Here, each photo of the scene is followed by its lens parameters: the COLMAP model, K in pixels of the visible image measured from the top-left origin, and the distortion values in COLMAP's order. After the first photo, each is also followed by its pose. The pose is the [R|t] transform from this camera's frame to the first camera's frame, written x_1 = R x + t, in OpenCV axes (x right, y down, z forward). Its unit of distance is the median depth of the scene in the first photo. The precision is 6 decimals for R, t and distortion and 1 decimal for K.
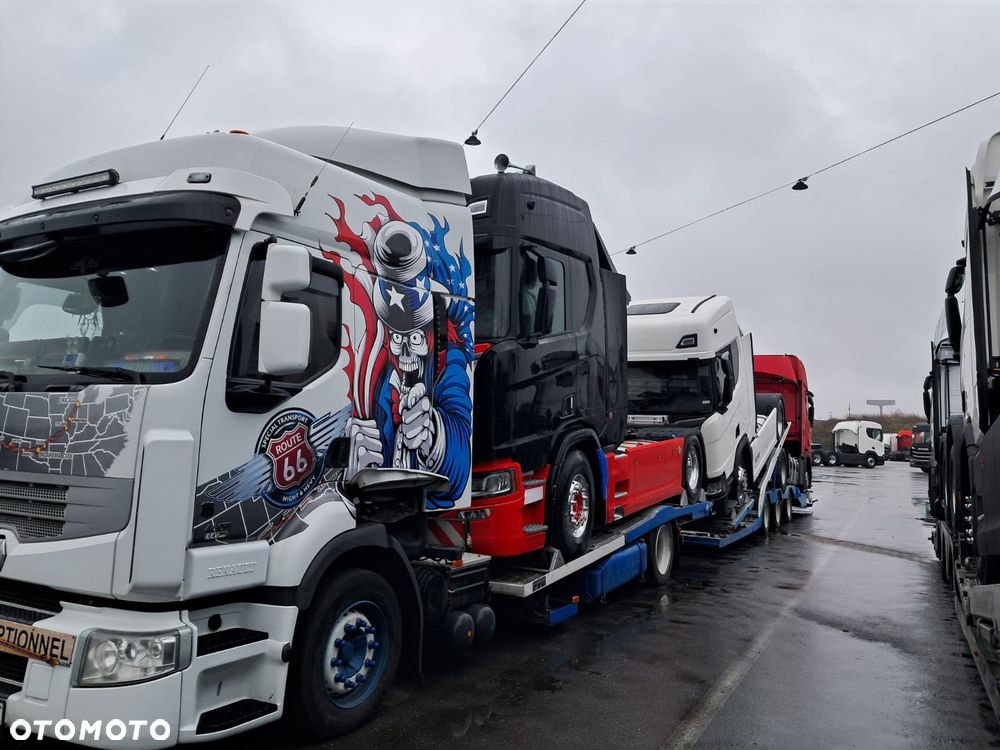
lens RADIAL K [[788.6, 0, 506.6], [0, 788.6, 335.4], [0, 0, 1]] dist [0.002742, -0.031038]
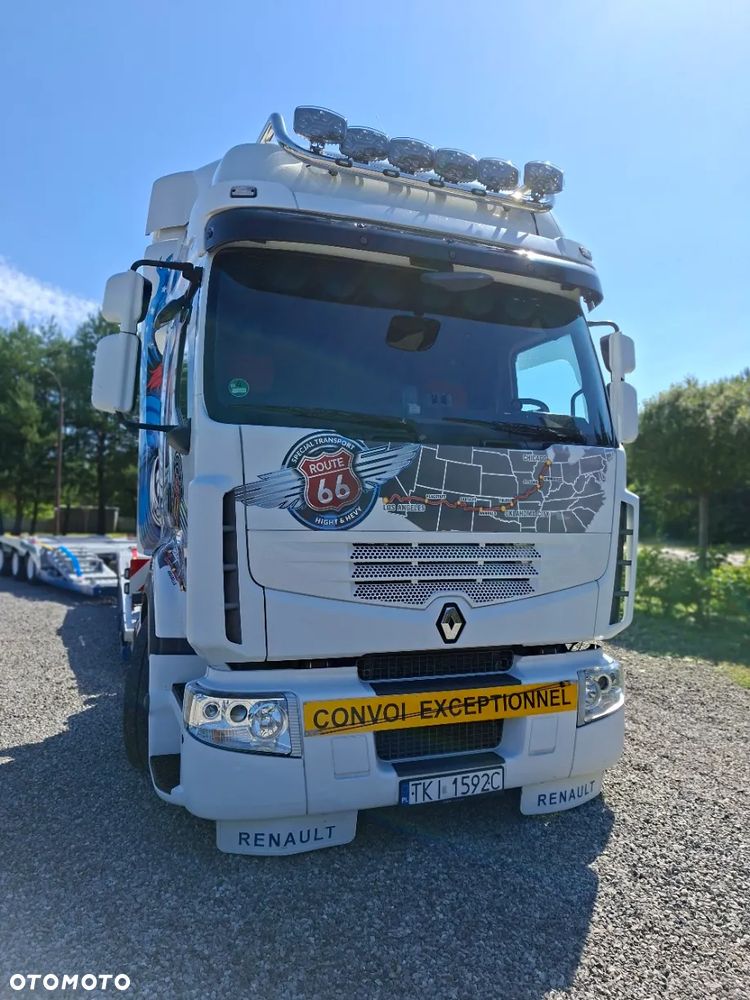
lens RADIAL K [[721.4, 0, 378.7], [0, 721.4, 495.7], [0, 0, 1]] dist [0.060509, -0.005308]
pose [[0.631987, -0.000254, 0.774979, -1.139943], [-0.100188, 0.991582, 0.082027, 0.061589], [-0.768476, -0.129484, 0.626641, 0.476618]]
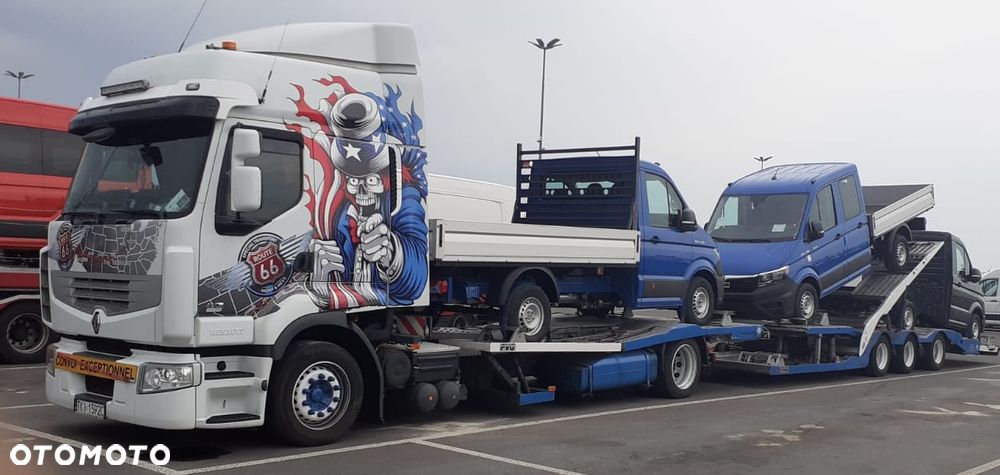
lens RADIAL K [[1042.8, 0, 566.0], [0, 1042.8, 280.1], [0, 0, 1]] dist [0.029436, 0.000000]
pose [[0.981063, -0.003099, -0.193666, 0.627772], [0.029324, 0.990723, 0.132695, -0.061914], [0.191458, -0.135861, 0.972052, -0.788140]]
